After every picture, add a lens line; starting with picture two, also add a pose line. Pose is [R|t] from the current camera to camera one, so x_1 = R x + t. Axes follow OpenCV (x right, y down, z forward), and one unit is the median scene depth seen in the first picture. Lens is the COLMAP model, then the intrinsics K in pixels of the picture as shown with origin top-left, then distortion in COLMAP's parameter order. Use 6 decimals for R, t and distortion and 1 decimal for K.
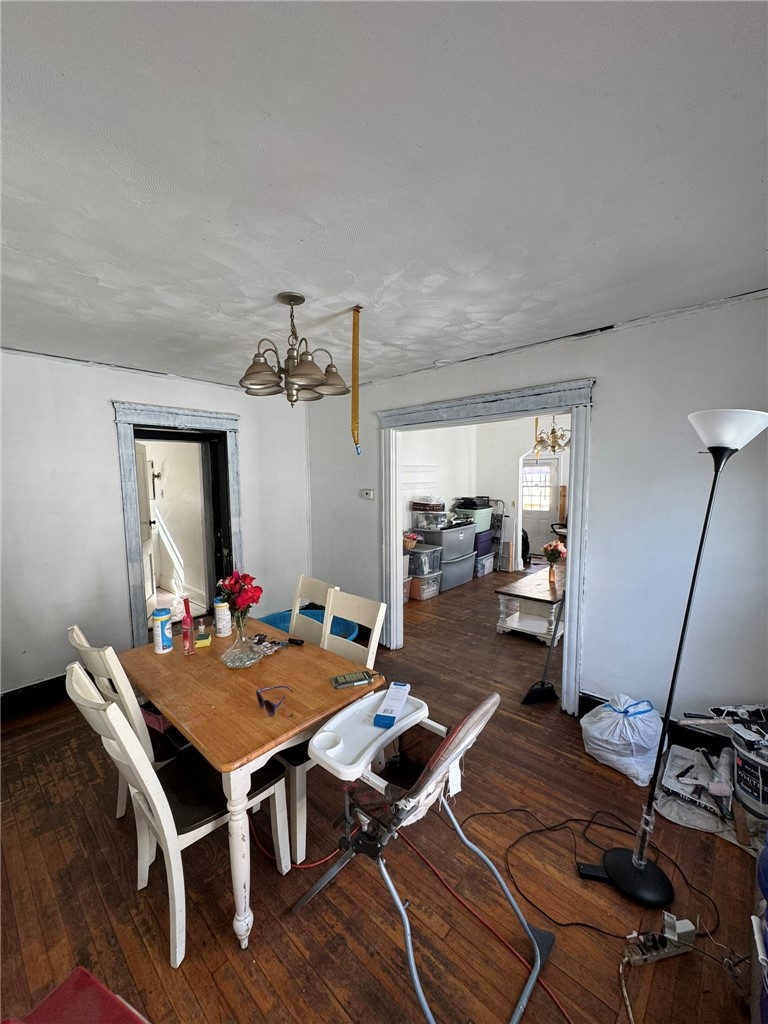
lens RADIAL K [[407.4, 0, 383.9], [0, 407.4, 514.2], [0, 0, 1]] dist [-0.004472, 0.000995]
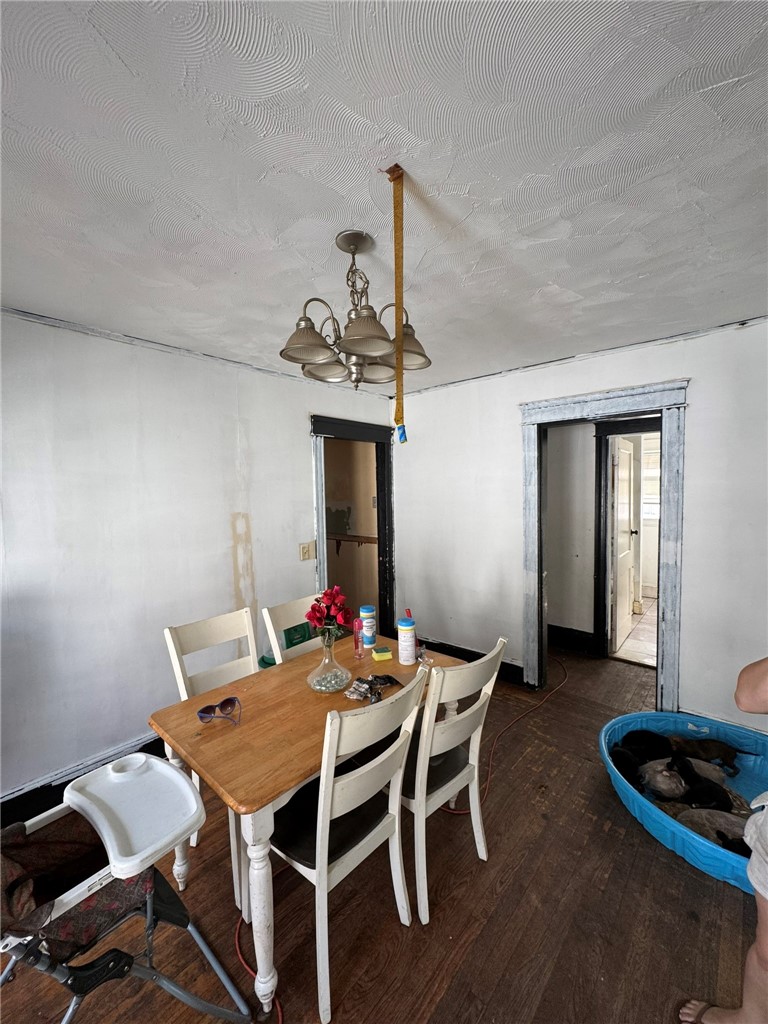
lens RADIAL K [[407.4, 0, 376.4], [0, 407.4, 507.6], [0, 0, 1]] dist [-0.004472, 0.000995]
pose [[-0.008409, 0.073404, -0.997267, 0.308568], [-0.064003, 0.995218, 0.073793, -0.071171], [0.997914, 0.064448, -0.003671, 0.603344]]
